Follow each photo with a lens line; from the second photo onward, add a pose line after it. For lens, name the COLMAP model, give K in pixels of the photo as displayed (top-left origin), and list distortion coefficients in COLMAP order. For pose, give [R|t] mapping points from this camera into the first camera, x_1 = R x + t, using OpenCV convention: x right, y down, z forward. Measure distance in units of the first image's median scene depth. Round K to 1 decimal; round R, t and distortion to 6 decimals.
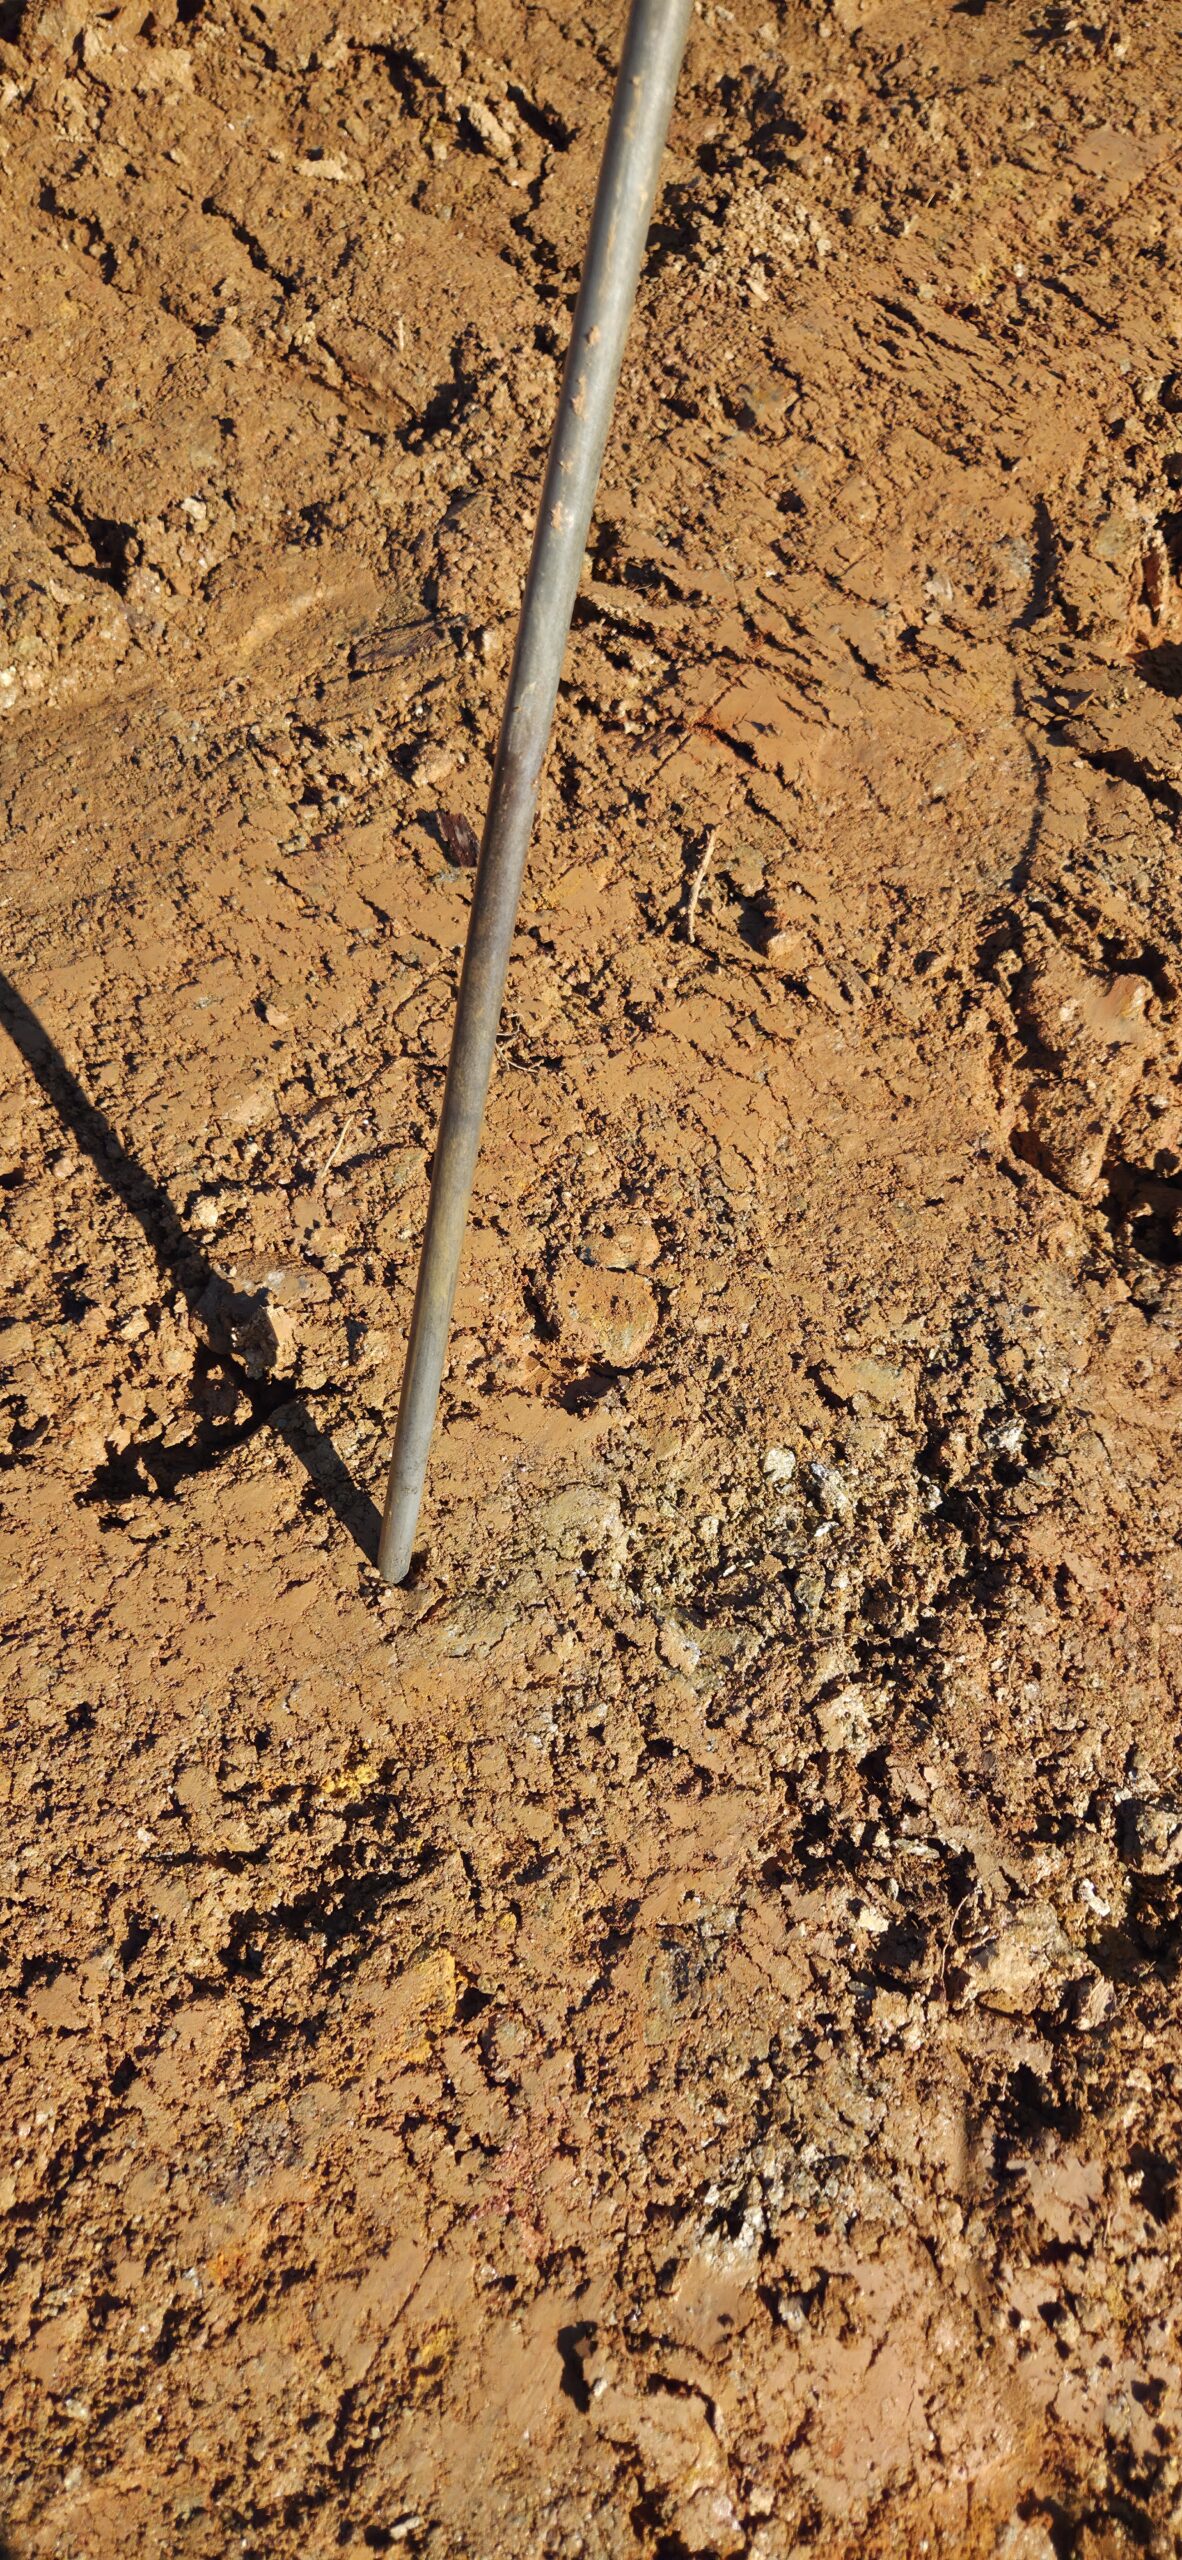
lens RADIAL K [[1667.3, 0, 591.0], [0, 1667.3, 1280.0], [0, 0, 1]] dist [0.061139, -0.051693]
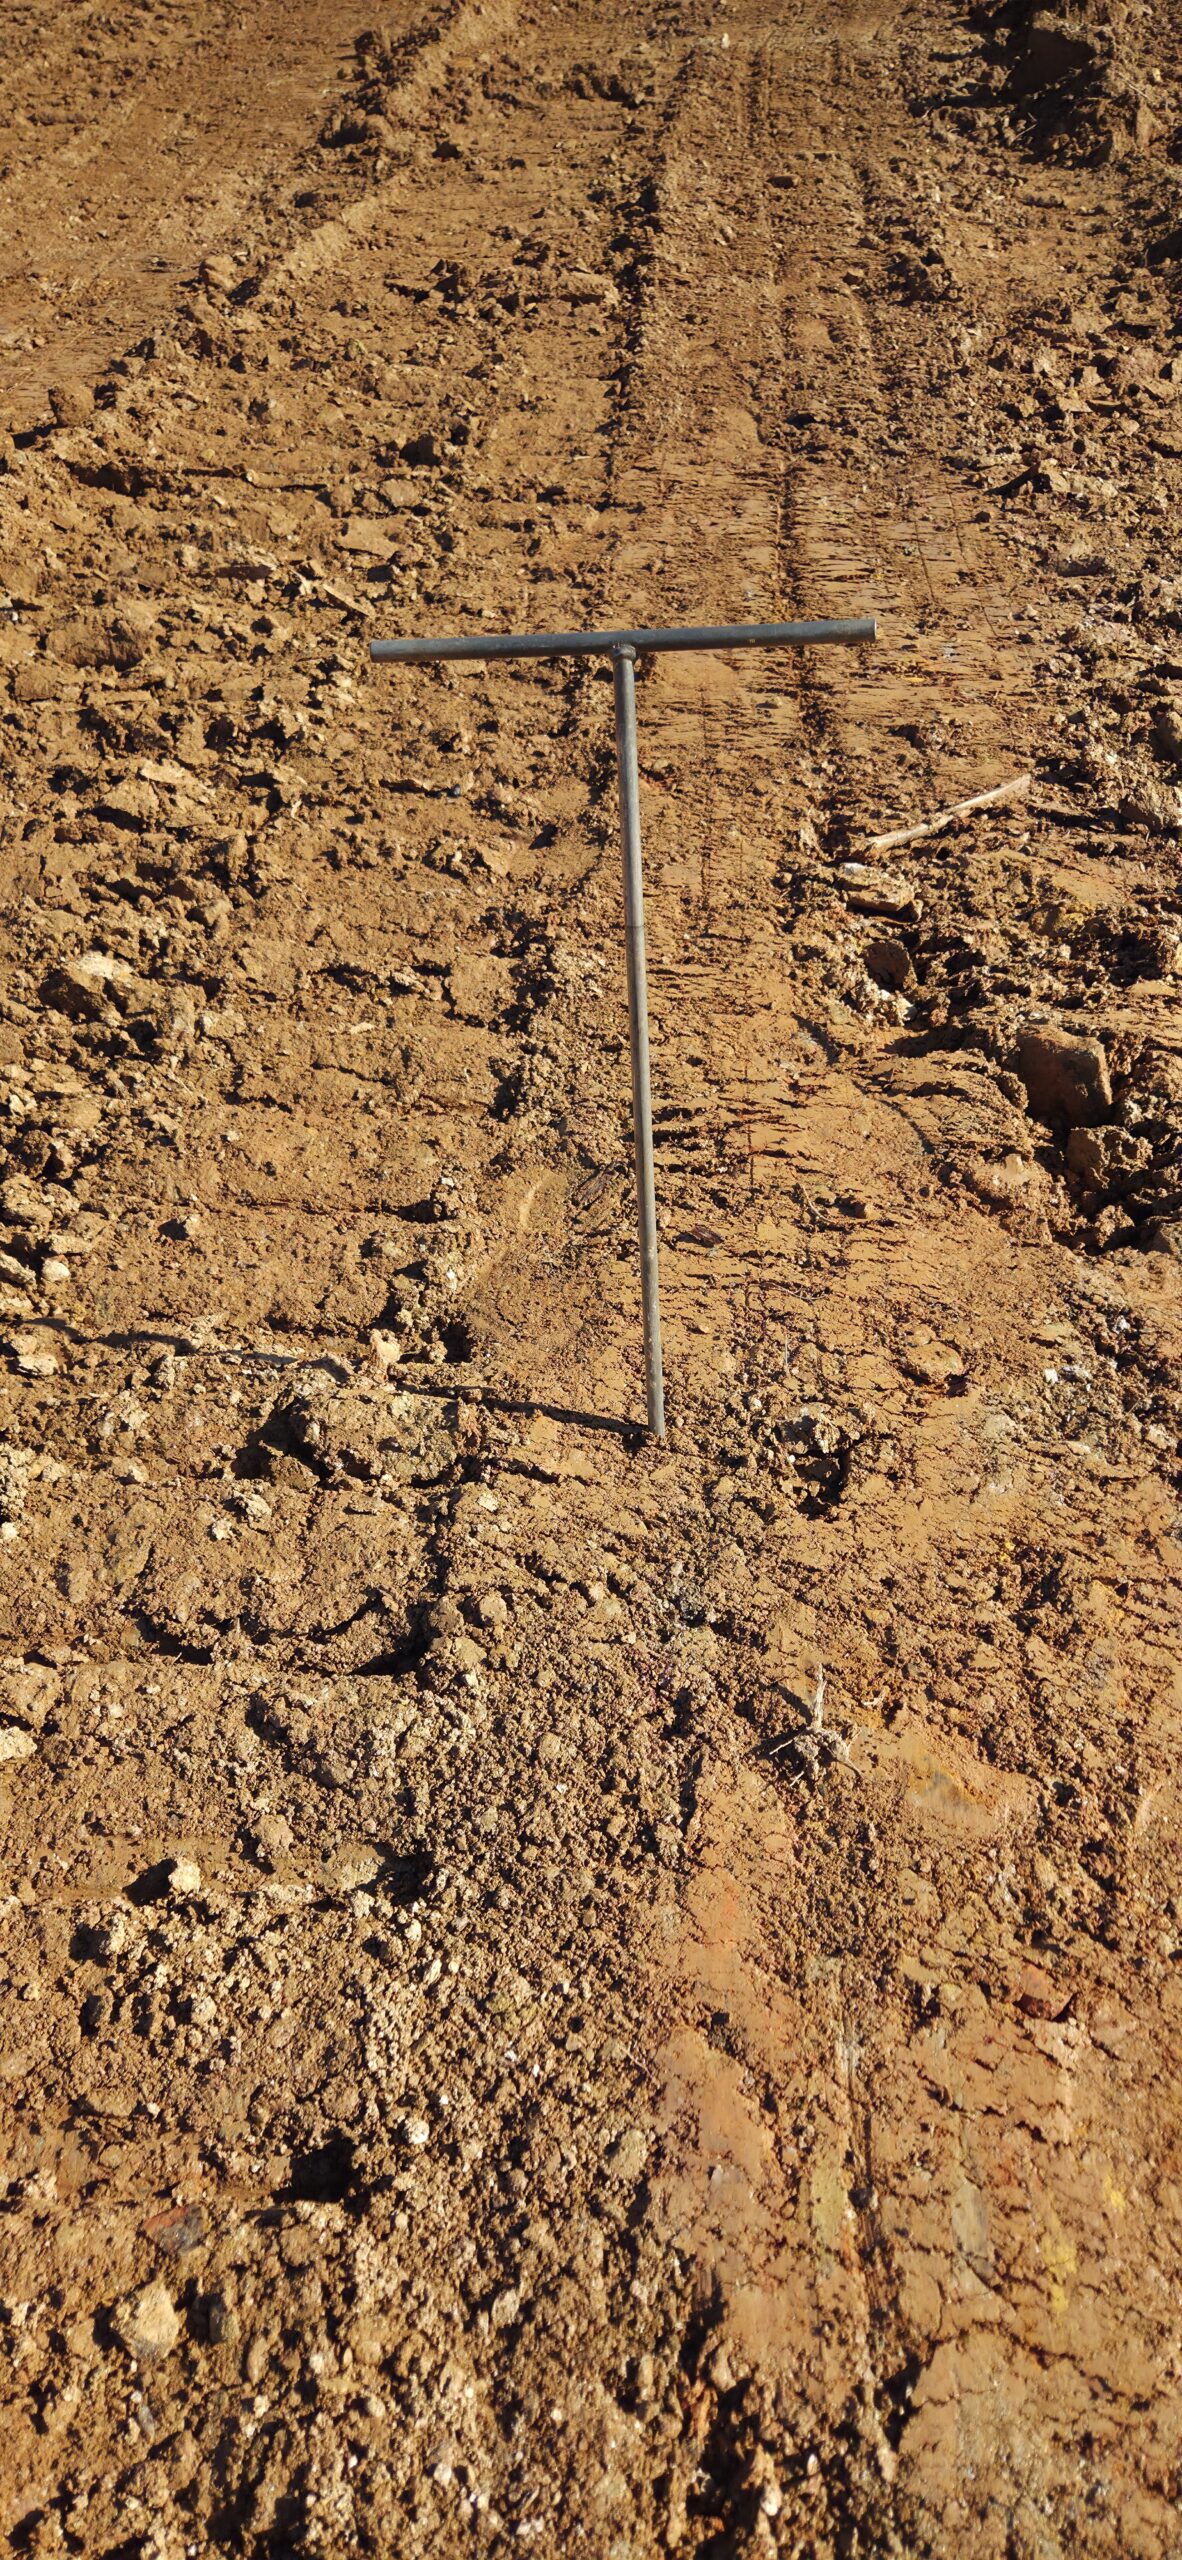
lens RADIAL K [[1667.3, 0, 591.0], [0, 1667.3, 1280.0], [0, 0, 1]] dist [0.061139, -0.051693]
pose [[0.849715, -0.421469, 0.316778, -0.823740], [0.508550, 0.813731, -0.281457, 0.257889], [-0.139146, 0.400256, 0.905778, -0.722619]]
